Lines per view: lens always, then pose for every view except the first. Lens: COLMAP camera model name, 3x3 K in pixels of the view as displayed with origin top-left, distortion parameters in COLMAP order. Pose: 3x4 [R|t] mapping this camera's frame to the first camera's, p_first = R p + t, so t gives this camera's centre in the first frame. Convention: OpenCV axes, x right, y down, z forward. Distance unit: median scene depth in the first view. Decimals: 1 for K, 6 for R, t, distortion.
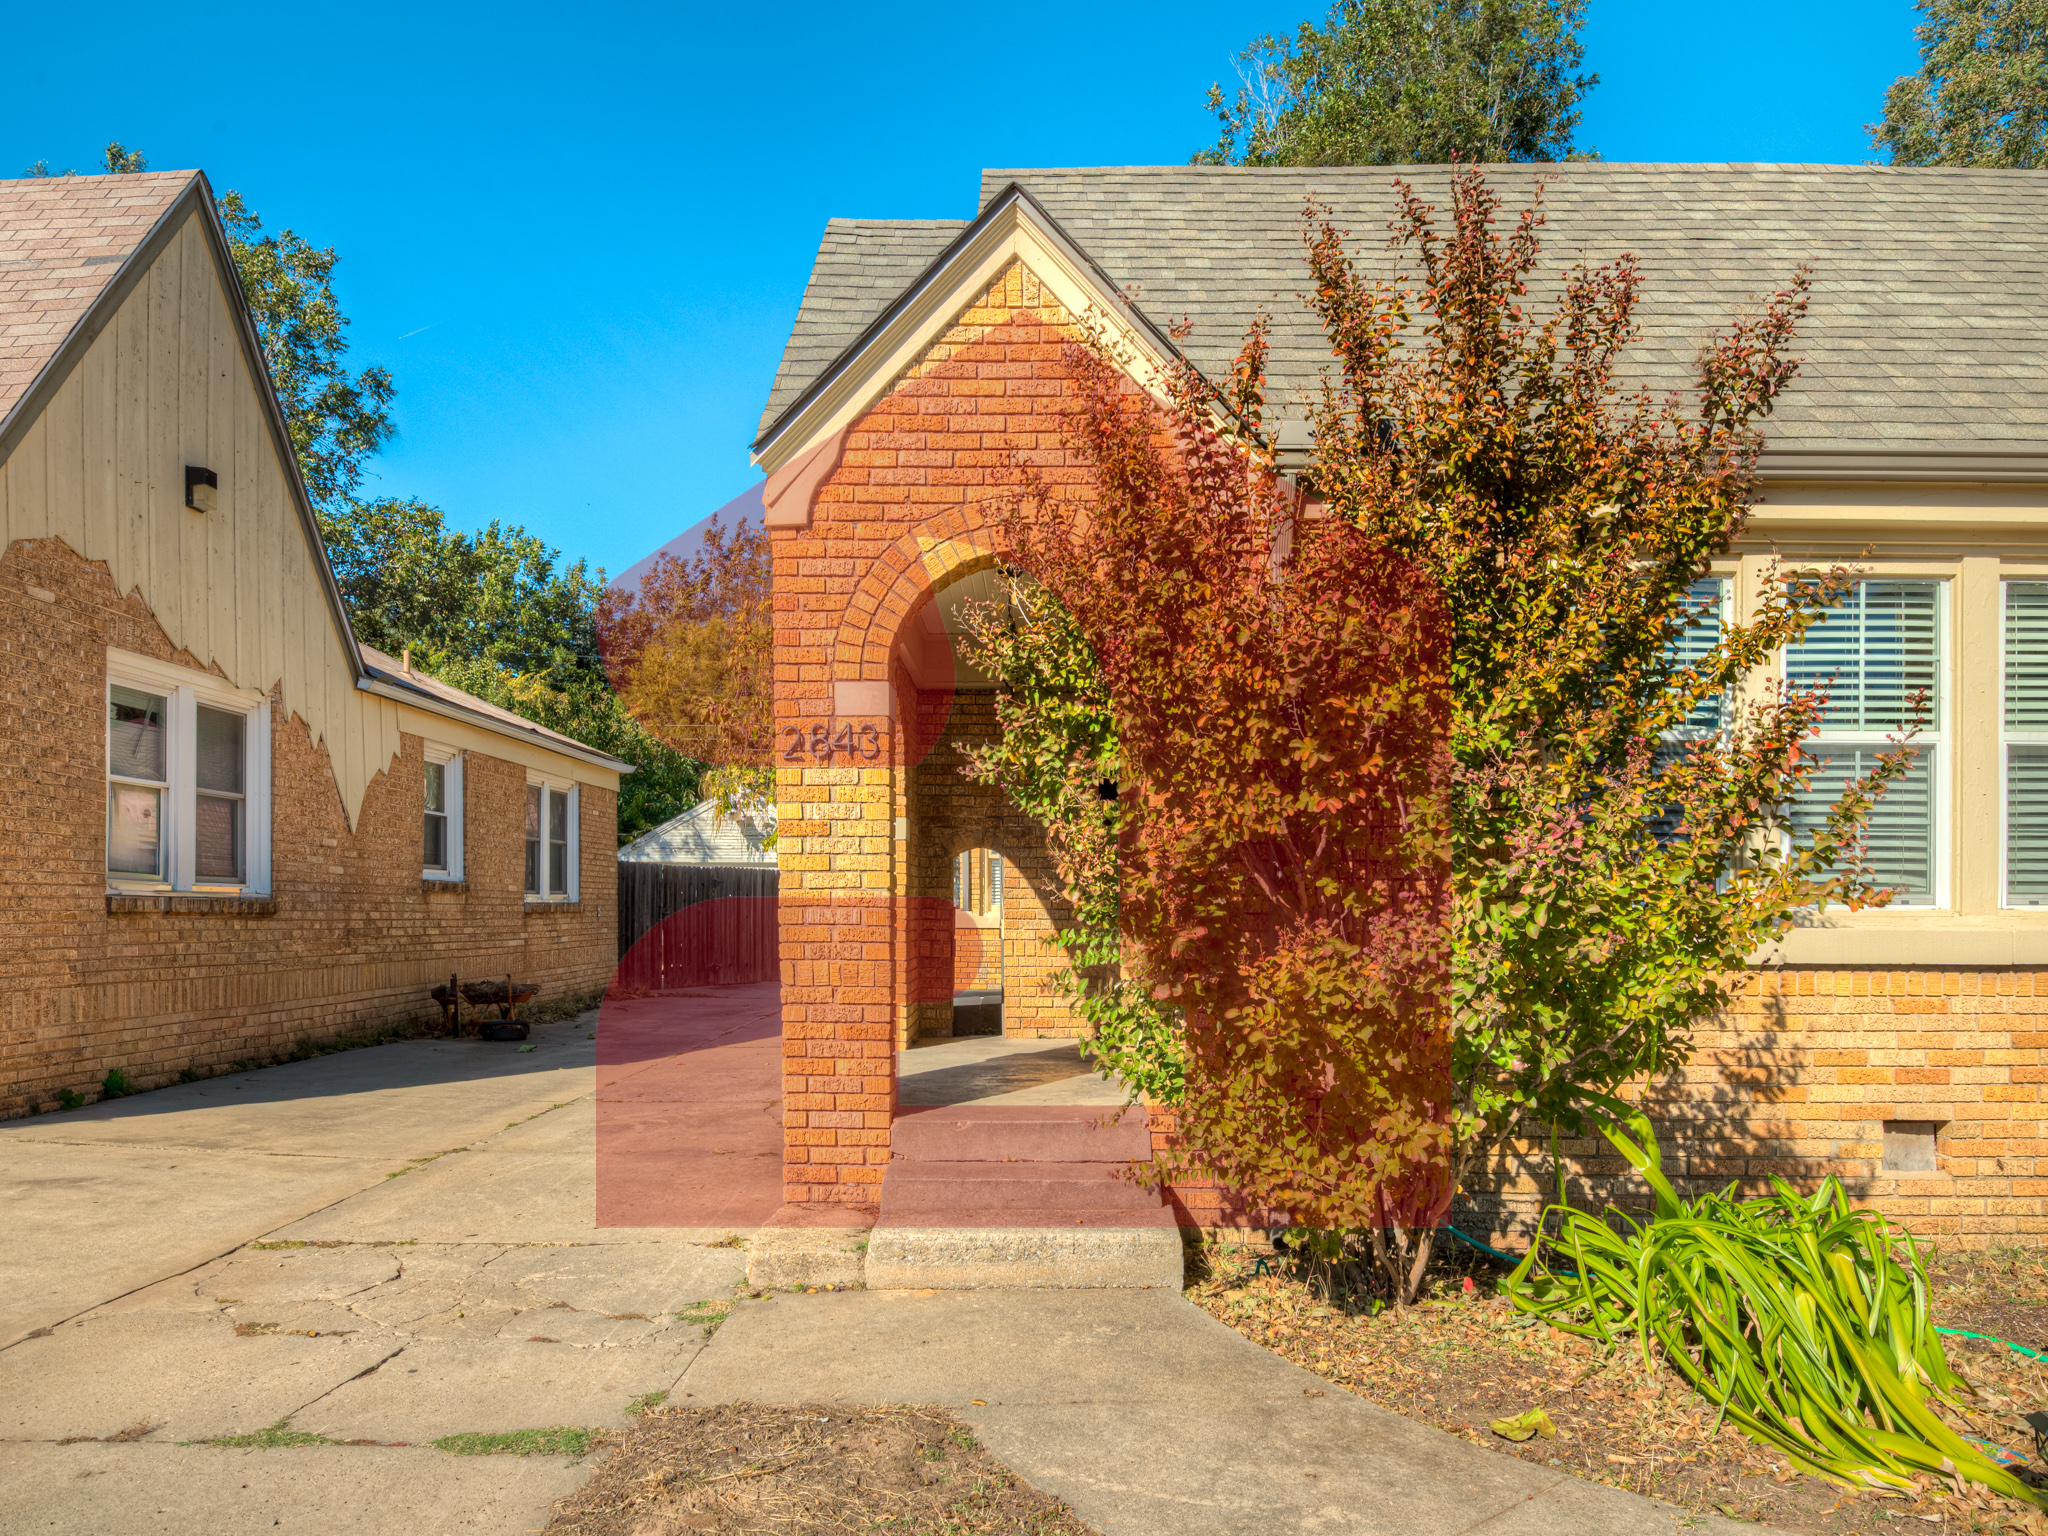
lens RADIAL K [[1226.8, 0, 1023.9], [0, 1226.8, 782.9], [0, 0, 1]] dist [-0.010298, -0.007329]
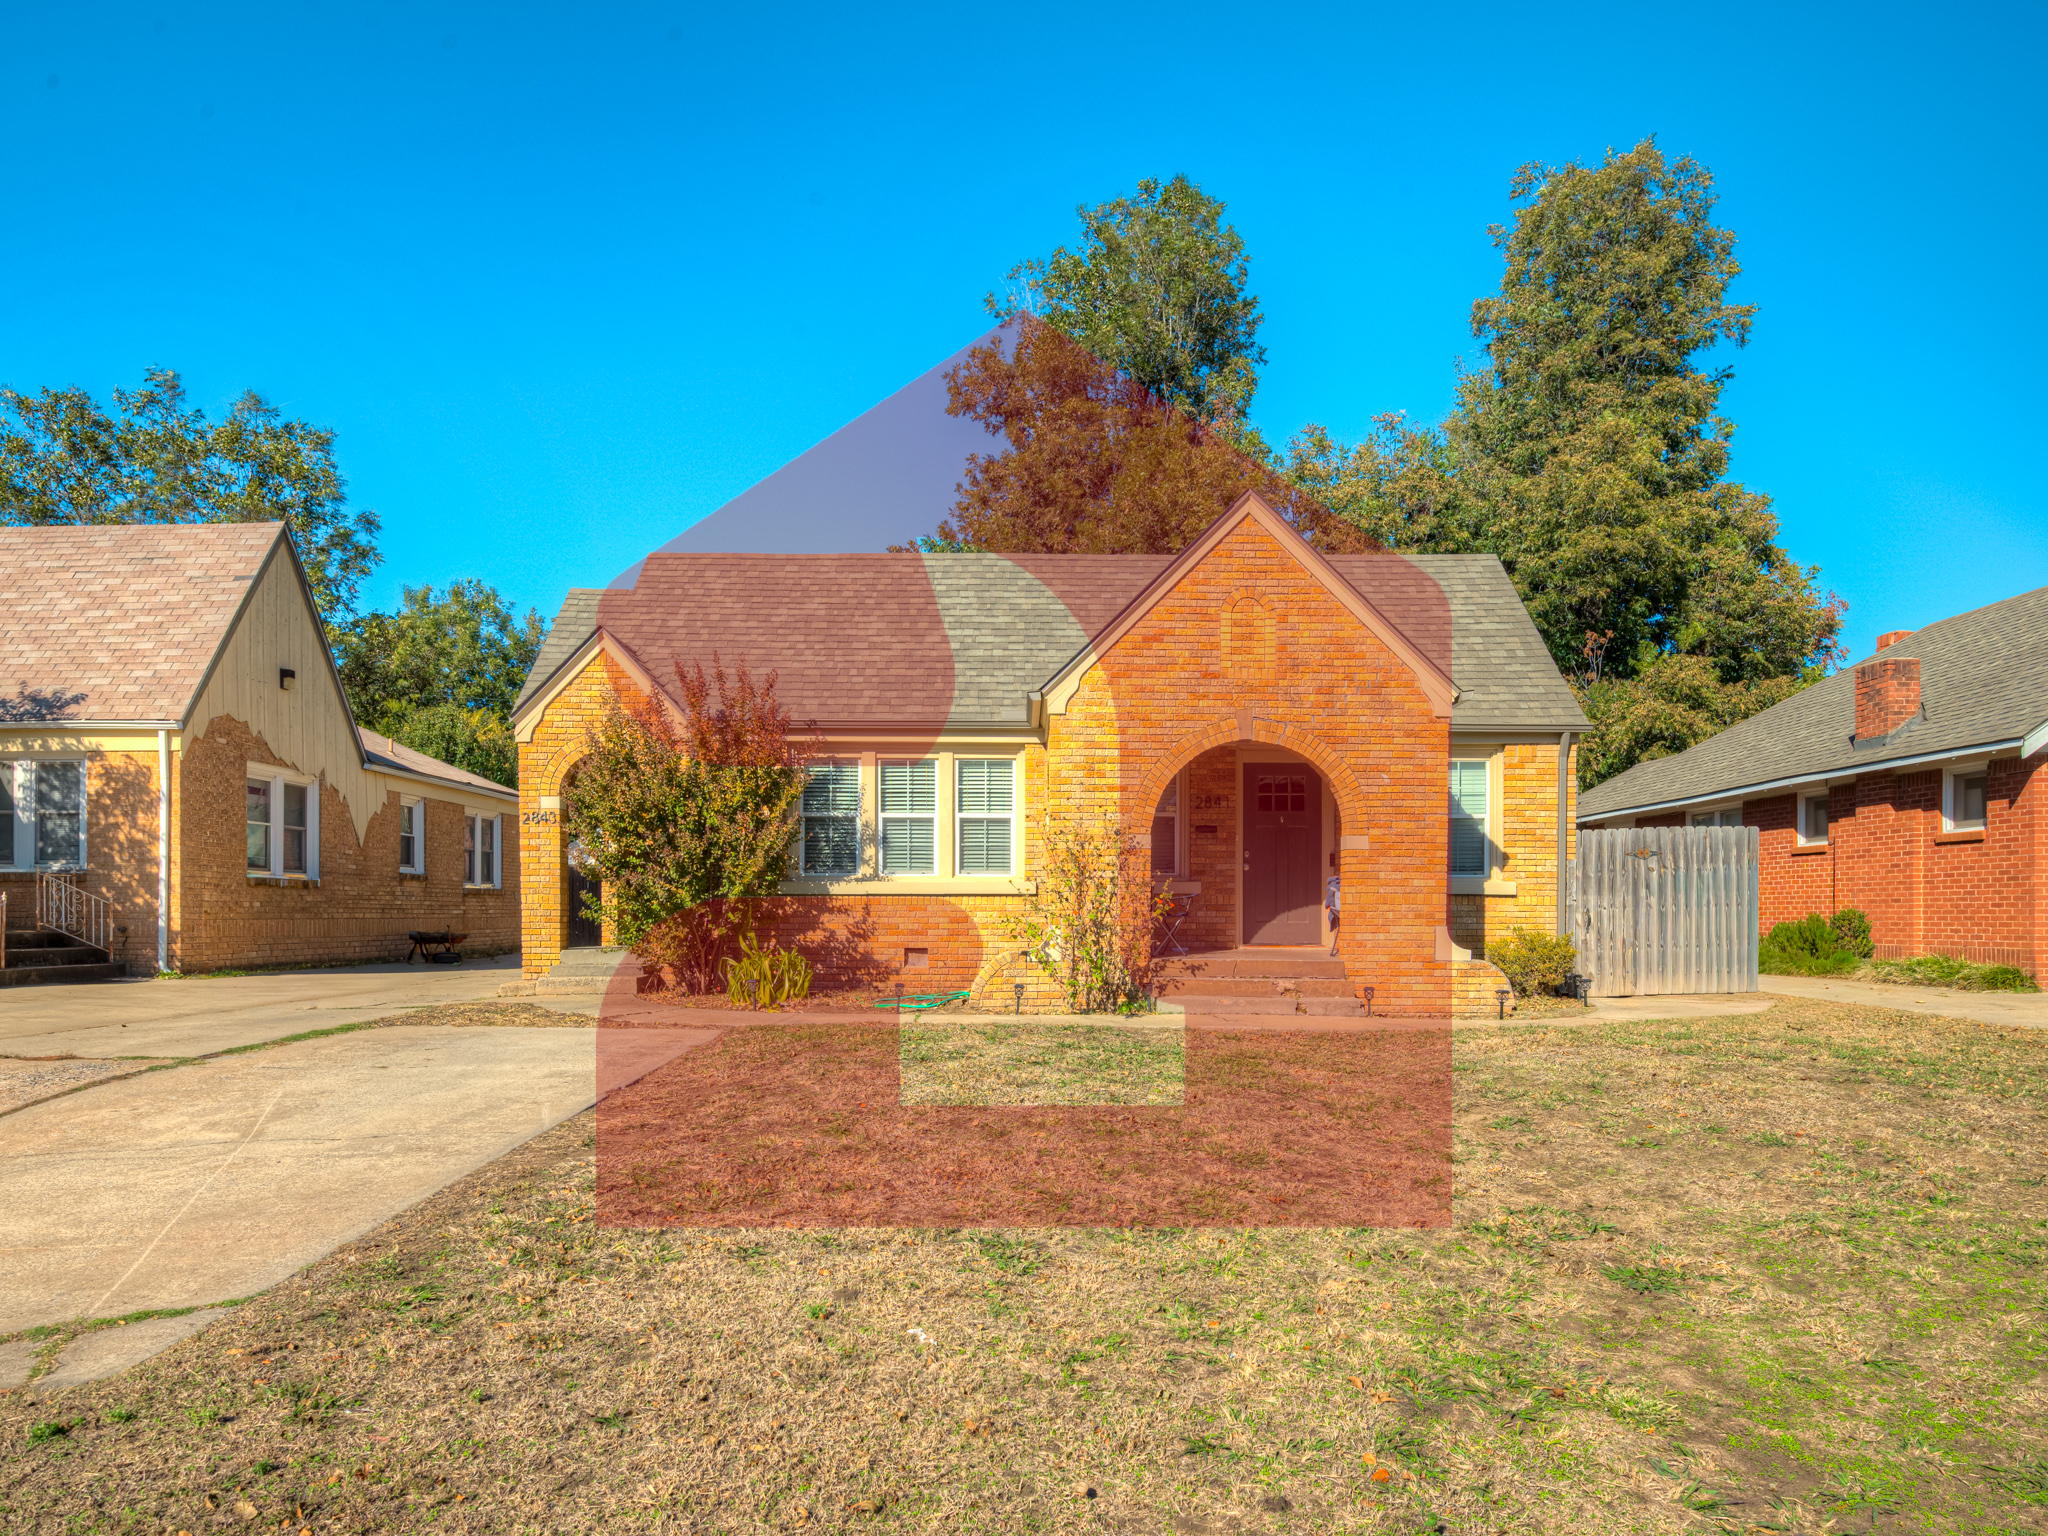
lens RADIAL K [[1193.5, 0, 1022.7], [0, 1193.5, 786.9], [0, 0, 1]] dist [-0.002405, -0.011523]
pose [[0.999805, -0.002956, 0.019528, 0.462619], [0.002986, 0.999994, -0.001490, -0.049314], [-0.019523, 0.001548, 0.999808, -0.911922]]
